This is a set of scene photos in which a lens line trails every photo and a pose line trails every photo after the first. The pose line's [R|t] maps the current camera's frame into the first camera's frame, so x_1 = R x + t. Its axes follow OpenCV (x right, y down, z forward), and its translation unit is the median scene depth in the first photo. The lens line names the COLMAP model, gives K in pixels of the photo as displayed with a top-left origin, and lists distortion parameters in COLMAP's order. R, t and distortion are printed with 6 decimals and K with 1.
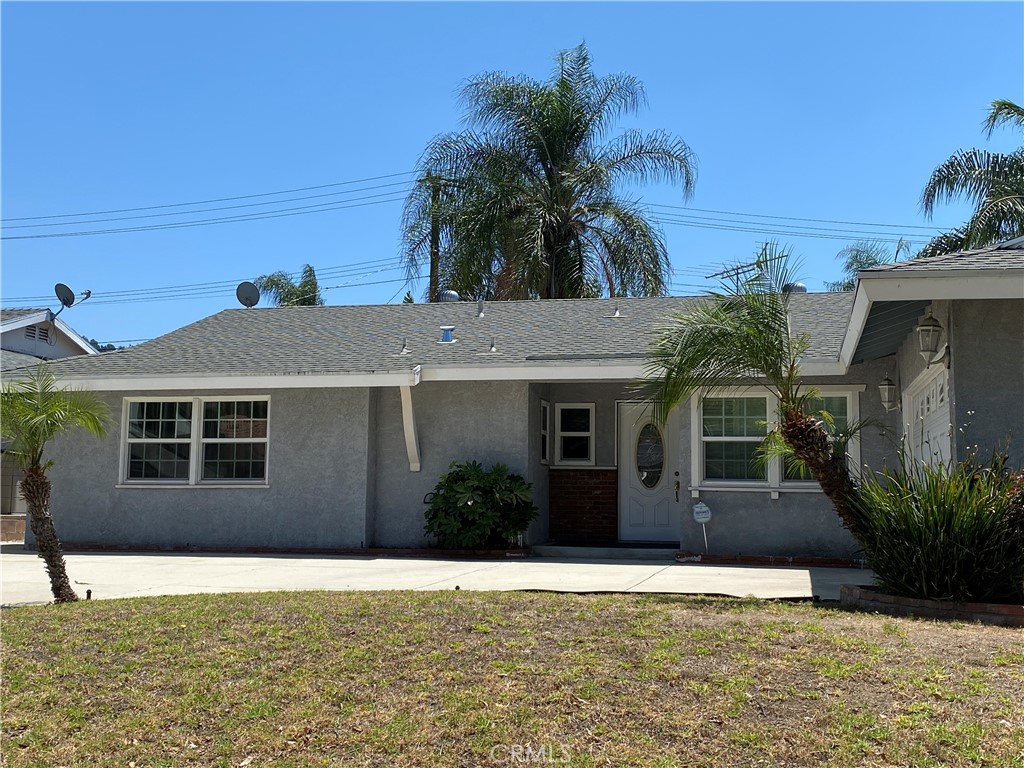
lens RADIAL K [[1189.2, 0, 512.0], [0, 1189.2, 384.0], [0, 0, 1]] dist [0.140540, -0.019964]
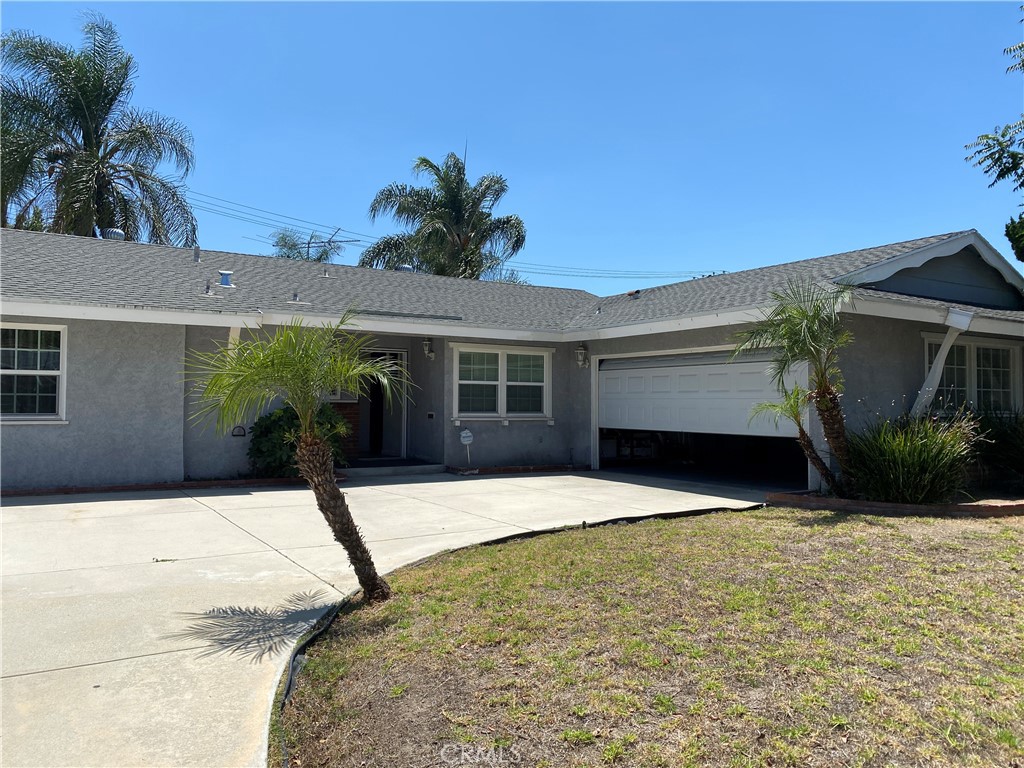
lens RADIAL K [[777.5, 0, 516.7], [0, 777.5, 383.8], [0, 0, 1]] dist [0.069970, -0.113343]
pose [[0.706584, 0.013324, 0.707504, -0.394532], [-0.070173, 0.996214, 0.051320, -0.001563], [-0.704141, -0.085910, 0.704844, 0.318987]]
